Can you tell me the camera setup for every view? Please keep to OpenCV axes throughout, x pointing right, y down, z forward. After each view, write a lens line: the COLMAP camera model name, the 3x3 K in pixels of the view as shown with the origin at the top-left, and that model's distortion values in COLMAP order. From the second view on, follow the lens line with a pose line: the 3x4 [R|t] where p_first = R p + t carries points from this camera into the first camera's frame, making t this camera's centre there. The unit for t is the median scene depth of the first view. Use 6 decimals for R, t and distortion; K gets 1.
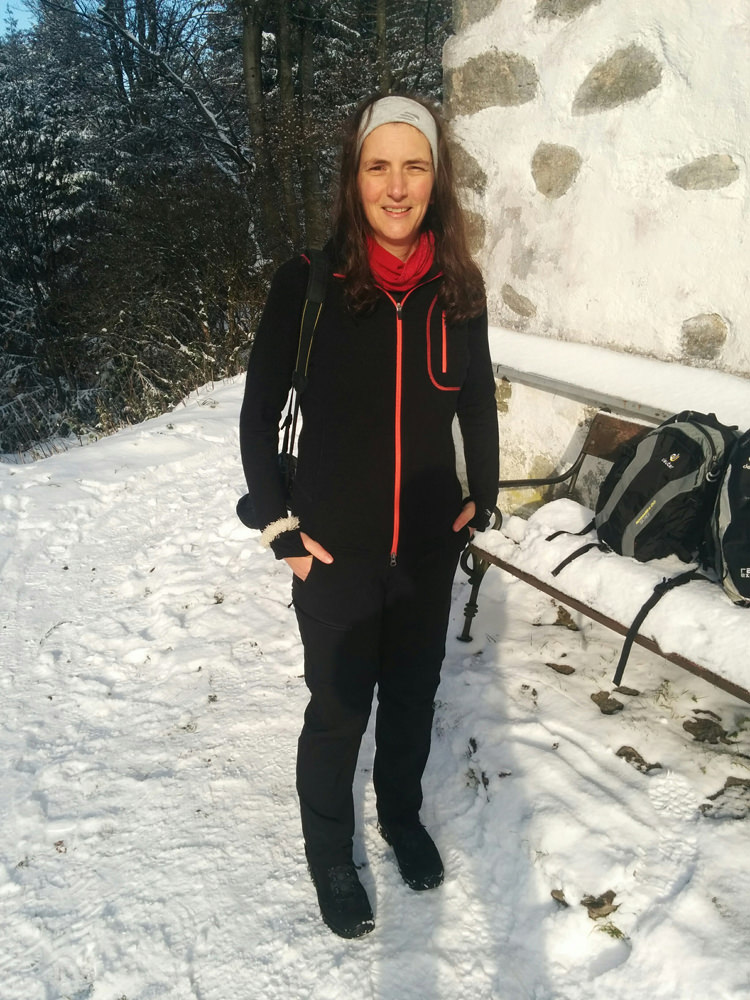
lens RADIAL K [[863.0, 0, 375.6], [0, 863.0, 499.9], [0, 0, 1]] dist [0.075406, -0.079215]
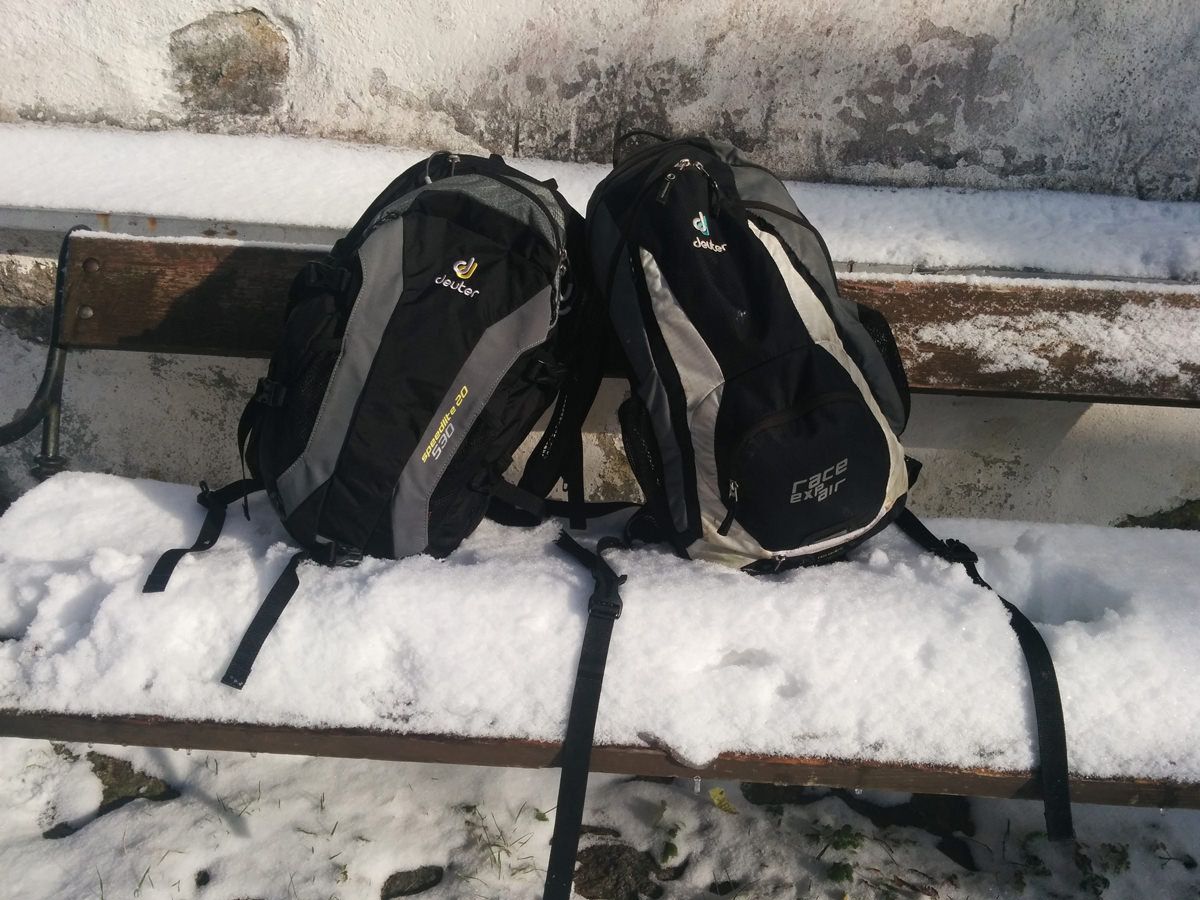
lens RADIAL K [[1035.6, 0, 602.8], [0, 1035.6, 452.8], [0, 0, 1]] dist [0.075406, -0.079215]
pose [[0.549644, -0.226468, 0.804117, -0.008548], [0.234067, 0.965748, 0.111995, -0.006293], [-0.801937, 0.126660, 0.583827, 0.574643]]
